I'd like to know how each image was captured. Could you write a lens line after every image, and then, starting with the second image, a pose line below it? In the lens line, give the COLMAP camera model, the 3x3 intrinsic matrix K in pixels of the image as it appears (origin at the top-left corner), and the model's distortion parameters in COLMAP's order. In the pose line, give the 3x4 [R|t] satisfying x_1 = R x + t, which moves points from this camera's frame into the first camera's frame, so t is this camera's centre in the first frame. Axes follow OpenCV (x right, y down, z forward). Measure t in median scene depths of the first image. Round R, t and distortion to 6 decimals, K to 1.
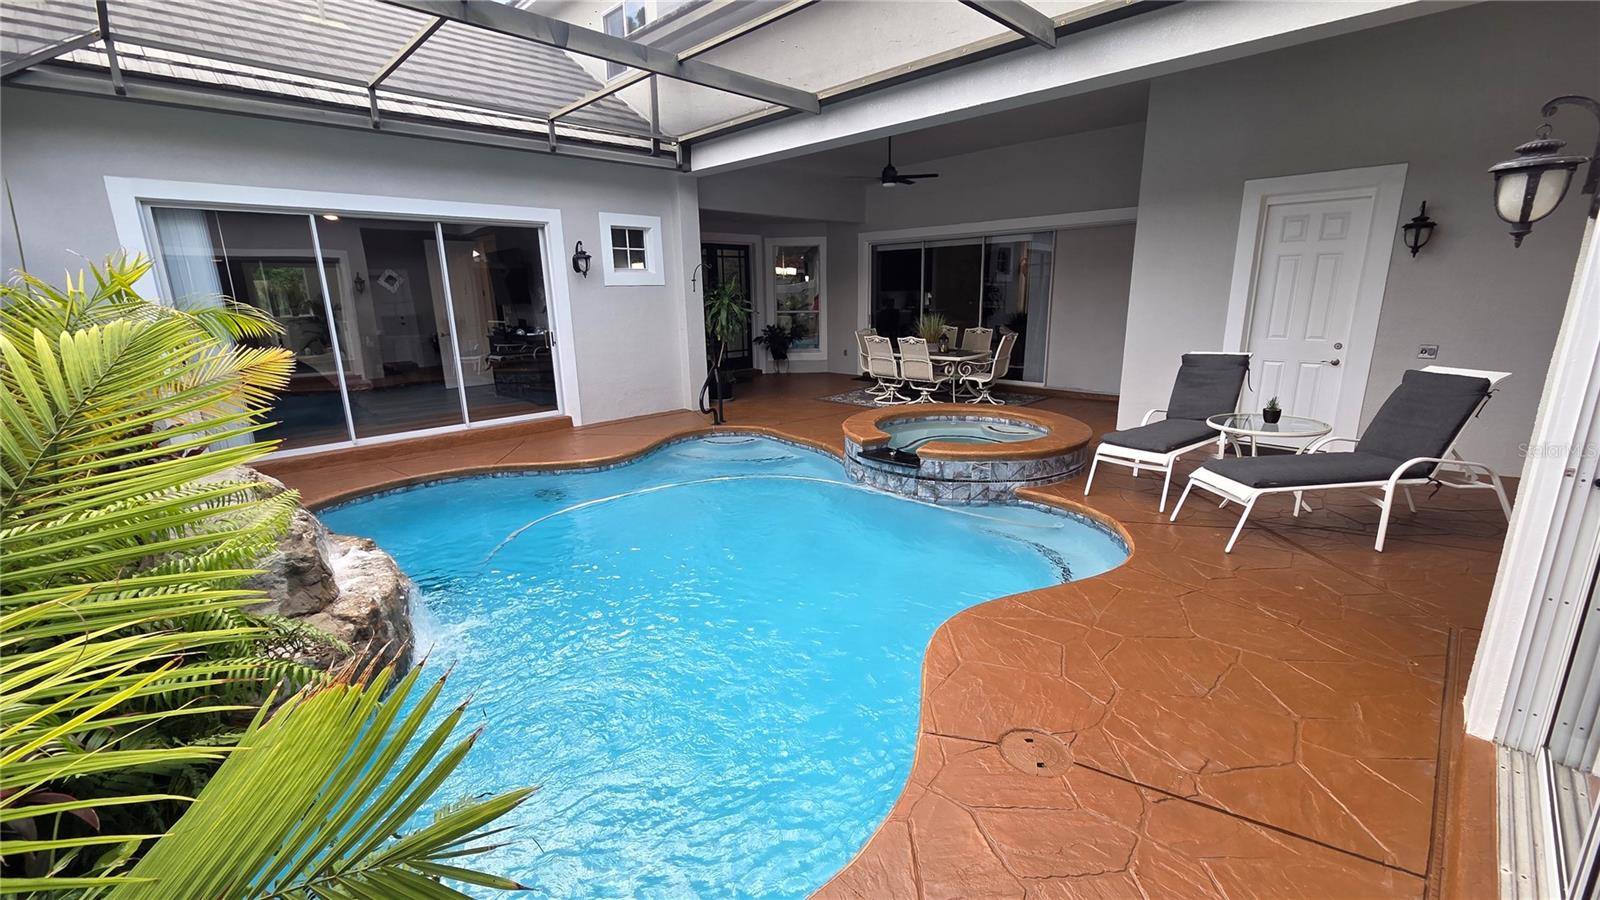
lens RADIAL K [[650.2, 0, 800.0], [0, 650.2, 450.0], [0, 0, 1]] dist [0.000853, -0.000190]
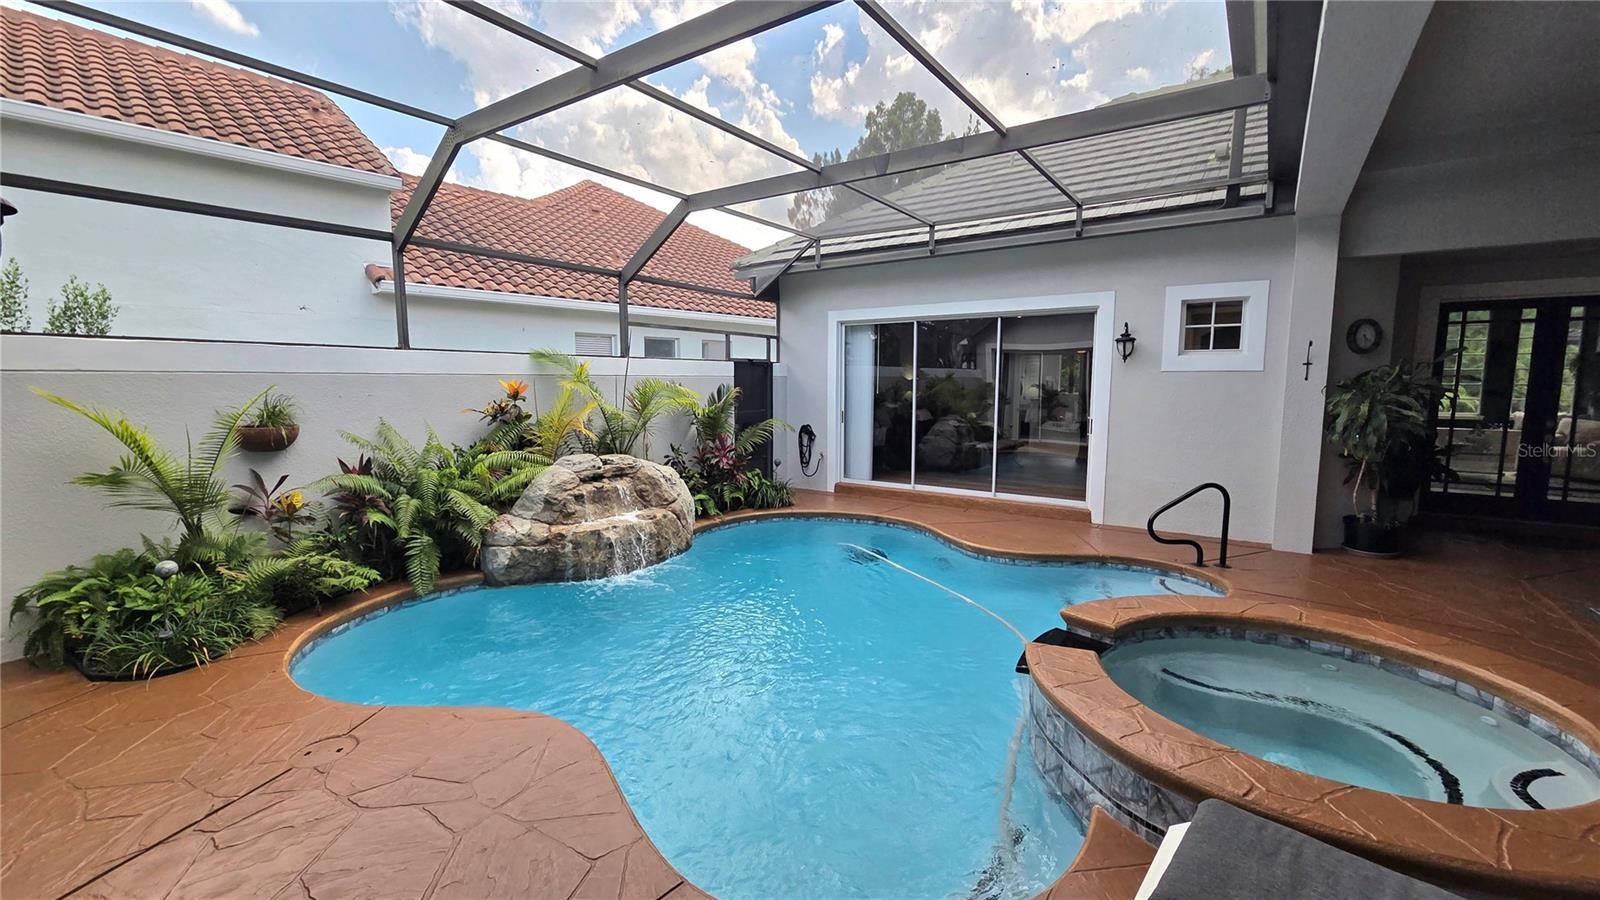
lens RADIAL K [[650.2, 0, 800.0], [0, 650.2, 450.0], [0, 0, 1]] dist [0.000853, -0.000190]
pose [[0.176338, 0.125581, -0.976286, 0.424986], [-0.238615, 0.967699, 0.081377, -0.103771], [0.954970, 0.218607, 0.200607, 0.380534]]
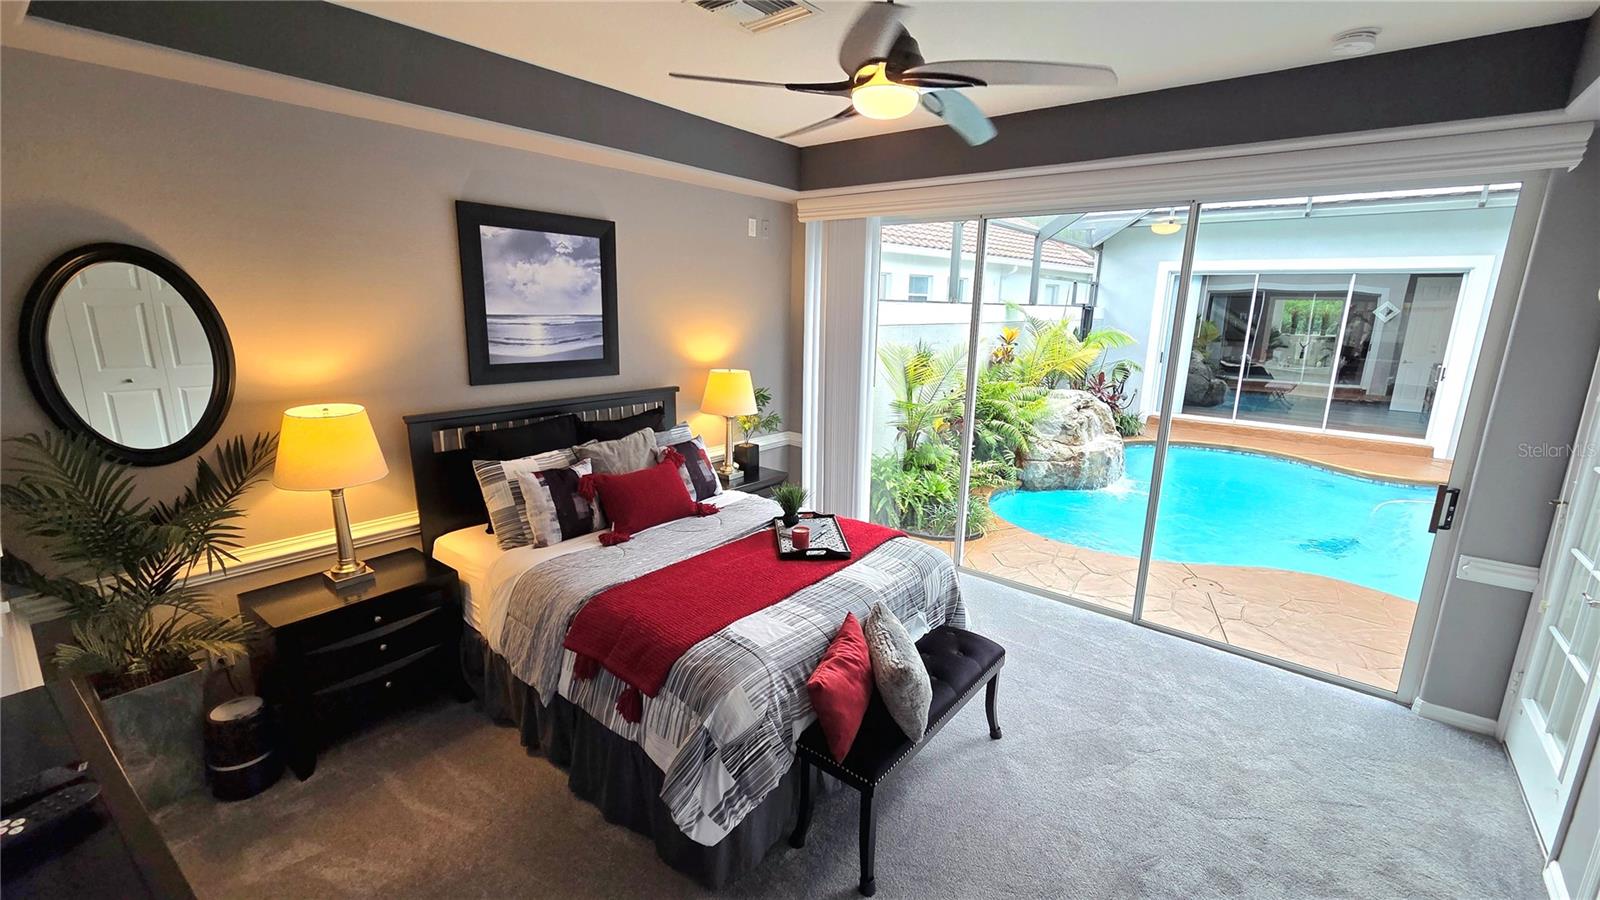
lens RADIAL K [[650.2, 0, 800.0], [0, 650.2, 450.0], [0, 0, 1]] dist [0.000853, -0.000190]
pose [[0.114545, 0.241537, -0.963608, 0.514862], [-0.257150, 0.944140, 0.206089, -0.000393], [0.959559, 0.224185, 0.170258, -0.159582]]
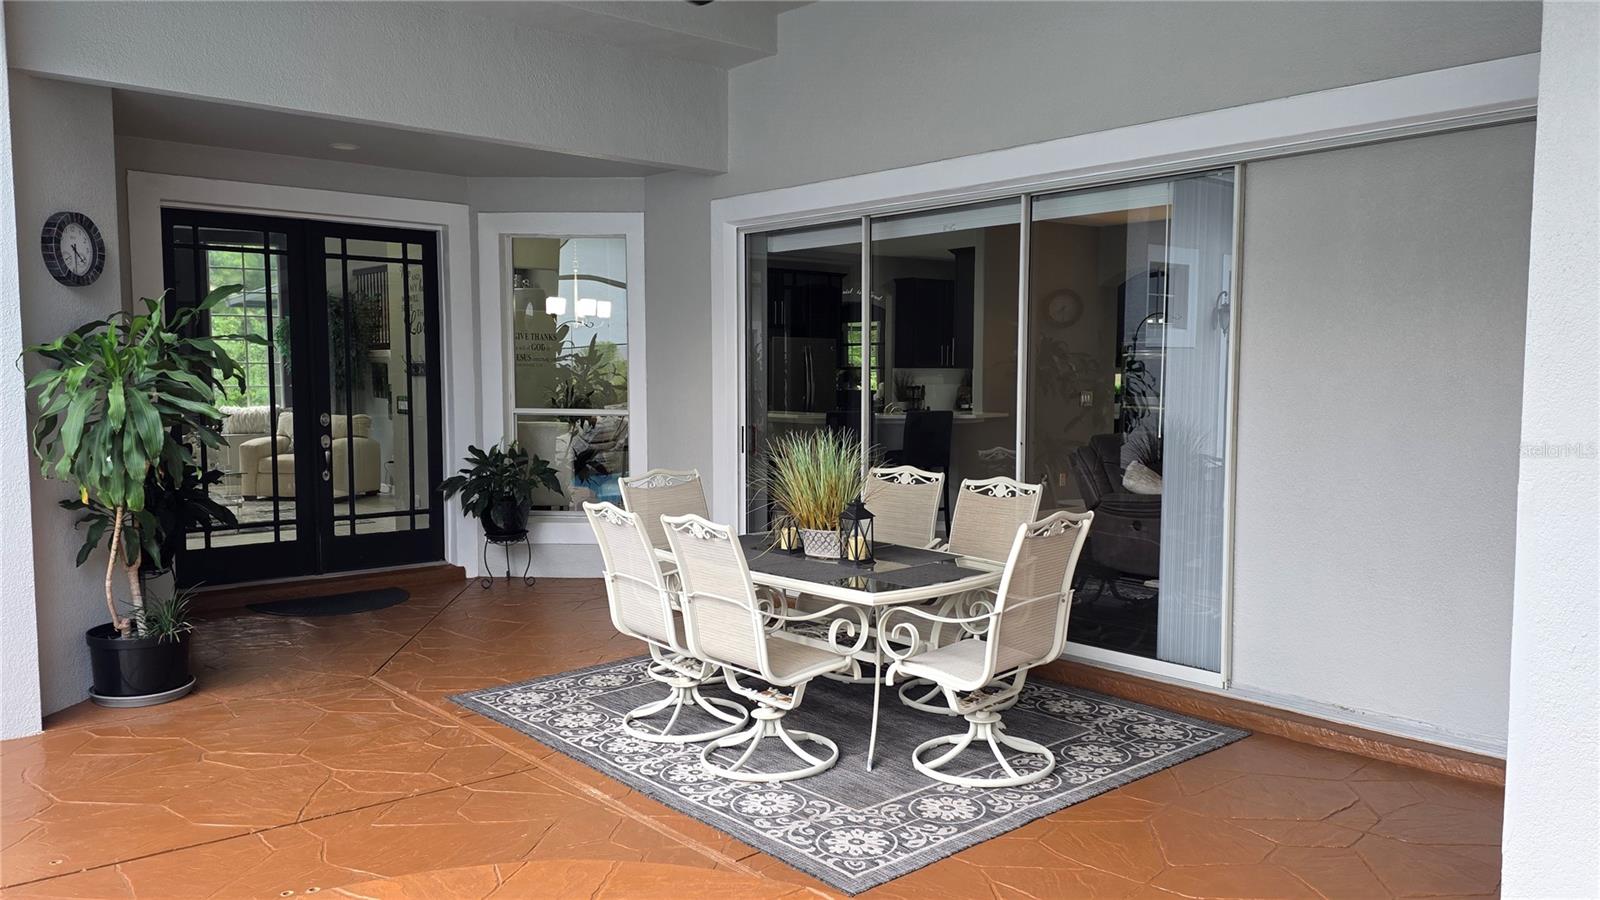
lens RADIAL K [[1212.2, 0, 809.2], [0, 1212.2, 457.9], [0, 0, 1]] dist [0.072772, 0.000449]
pose [[0.997360, 0.025241, -0.068082, 0.253292], [-0.036159, 0.985756, -0.164246, -0.114358], [0.062966, 0.166275, 0.984067, 0.490510]]
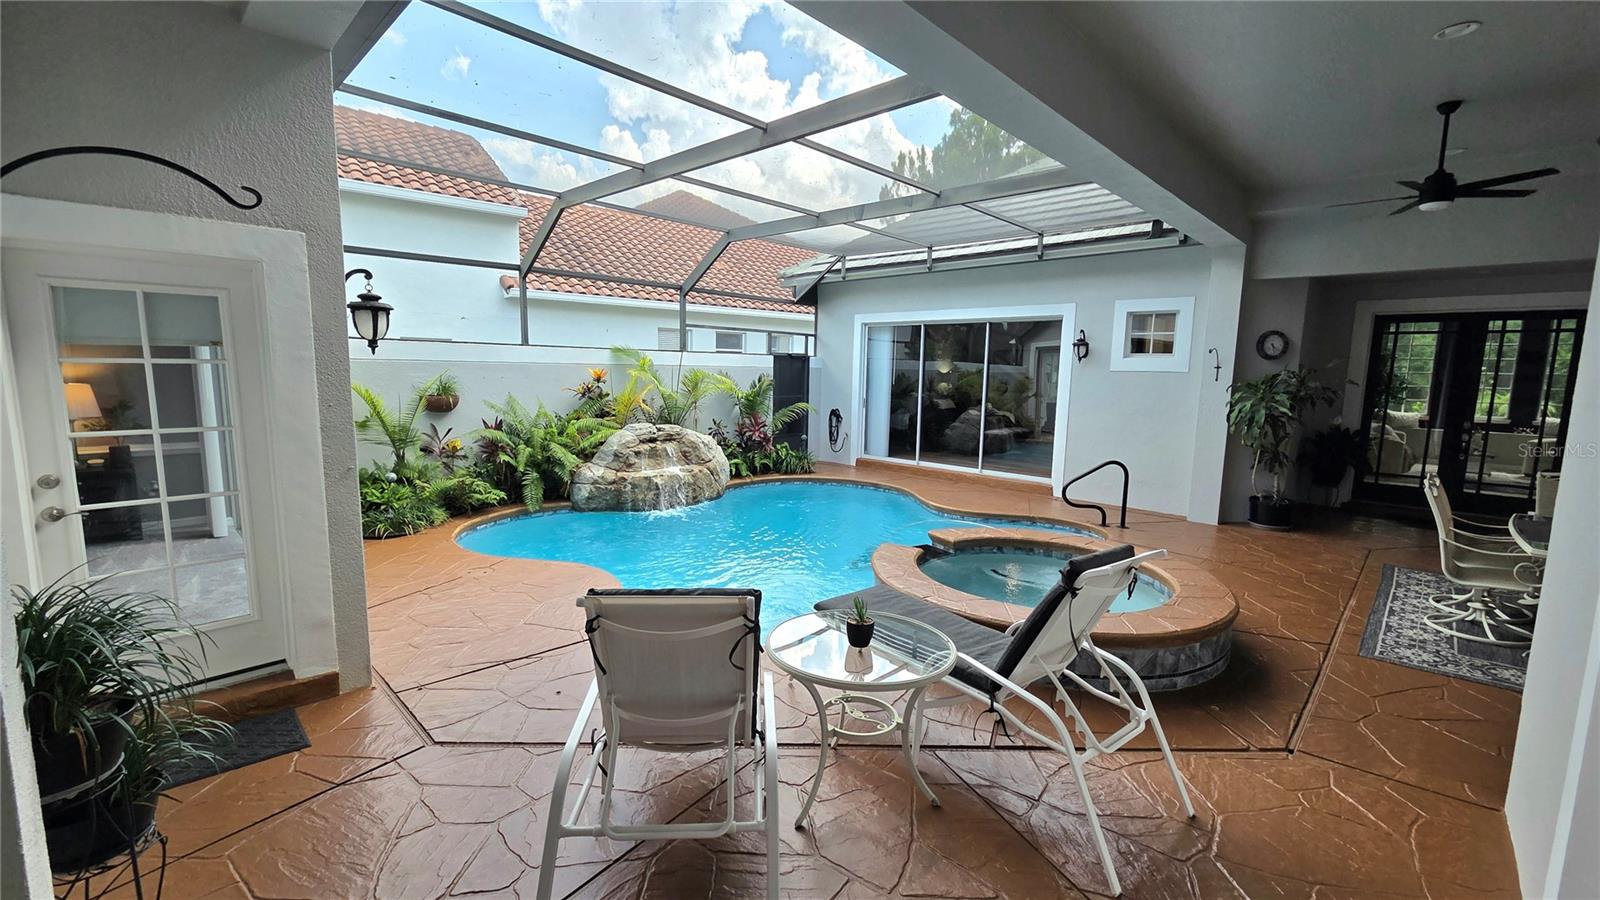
lens RADIAL K [[652.9, 0, 800.0], [0, 652.9, 450.0], [0, 0, 1]] dist [-0.001292, -0.000166]
pose [[0.026694, 0.146186, -0.988897, 0.664142], [-0.257947, 0.956755, 0.134472, -0.137573], [0.965790, 0.251493, 0.063248, 0.469772]]
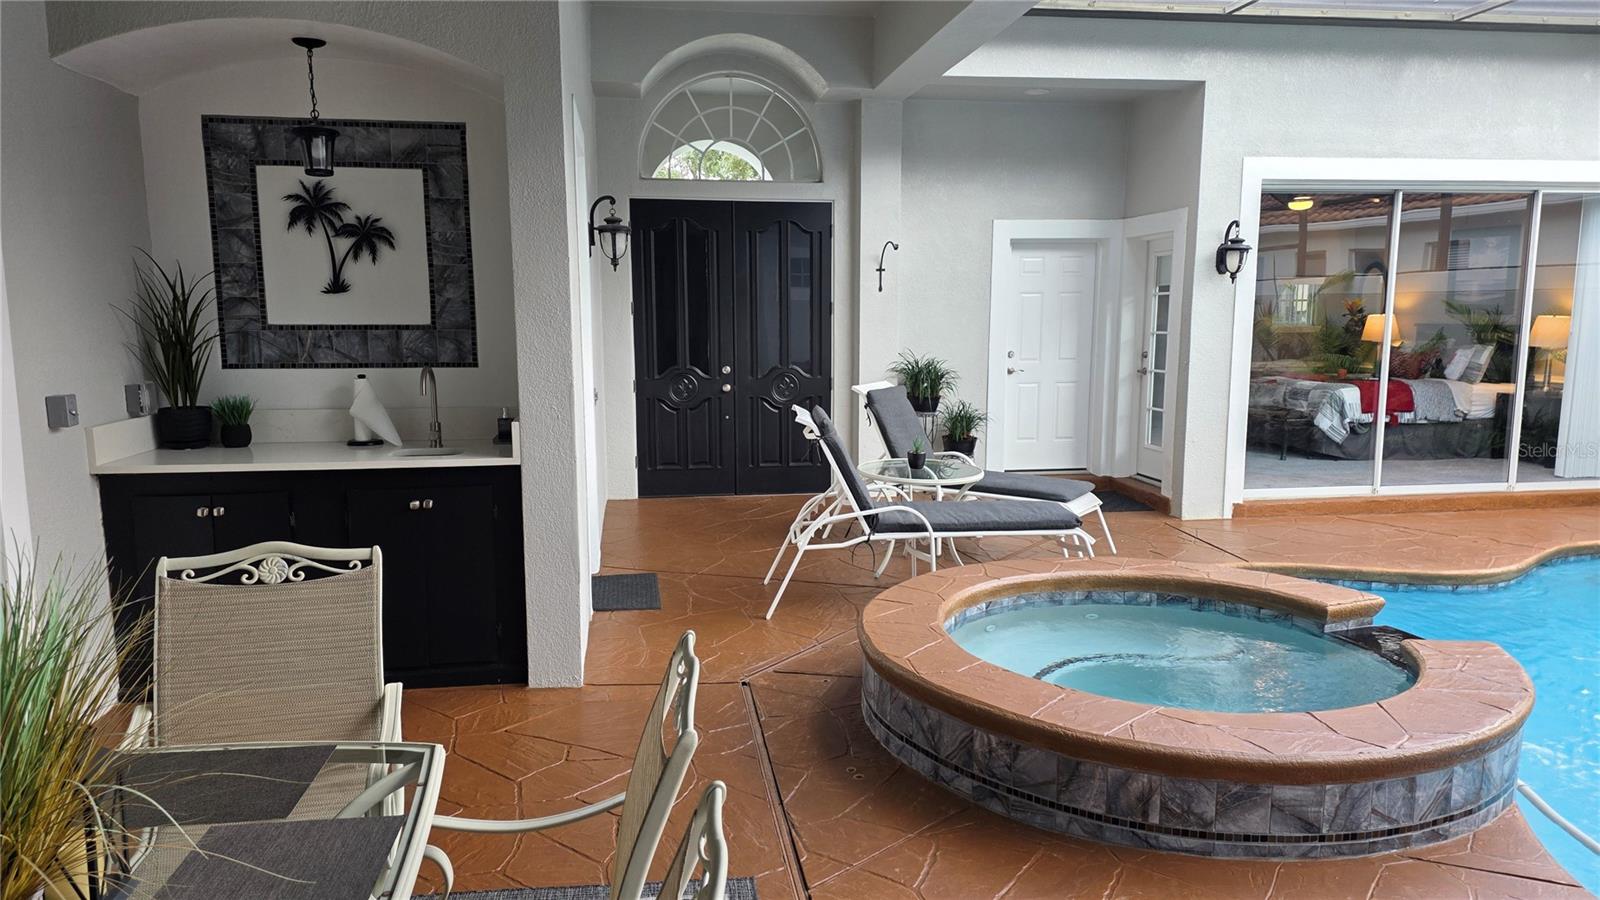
lens RADIAL K [[1050.4, 0, 800.0], [0, 1050.4, 450.0], [0, 0, 1]] dist [0.100508, -0.107904]
pose [[-0.810118, -0.055069, 0.583675, 0.036450], [0.158689, 0.937817, 0.308736, -0.267463], [-0.564382, 0.342735, -0.751003, 1.116033]]
